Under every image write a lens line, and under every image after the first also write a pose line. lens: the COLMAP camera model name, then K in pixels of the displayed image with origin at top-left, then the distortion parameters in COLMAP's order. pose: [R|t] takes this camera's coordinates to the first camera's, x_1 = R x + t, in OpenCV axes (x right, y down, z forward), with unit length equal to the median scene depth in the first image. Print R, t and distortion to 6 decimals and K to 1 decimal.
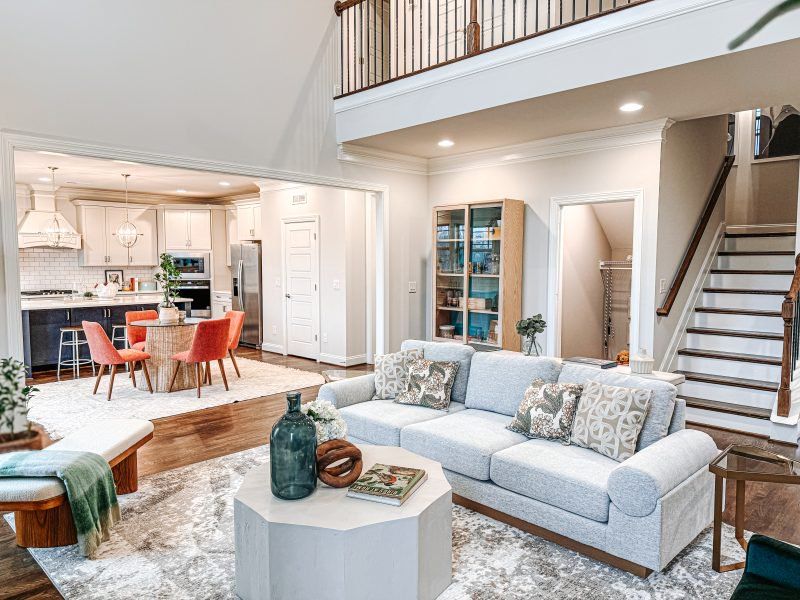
lens RADIAL K [[567.0, 0, 401.2], [0, 567.0, 296.4], [0, 0, 1]] dist [0.034224, -0.004966]
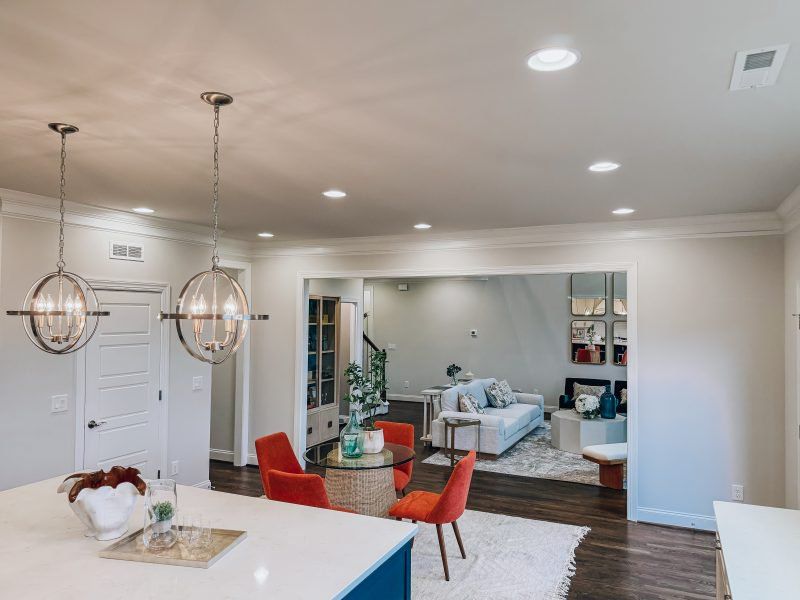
lens RADIAL K [[604.5, 0, 400.0], [0, 604.5, 300.0], [0, 0, 1]] dist [0.036298, -0.005798]
pose [[-0.343609, 0.018364, 0.938933, -1.180050], [0.053759, 0.998554, 0.000144, -0.143741], [-0.937573, 0.050526, -0.344099, 1.286342]]
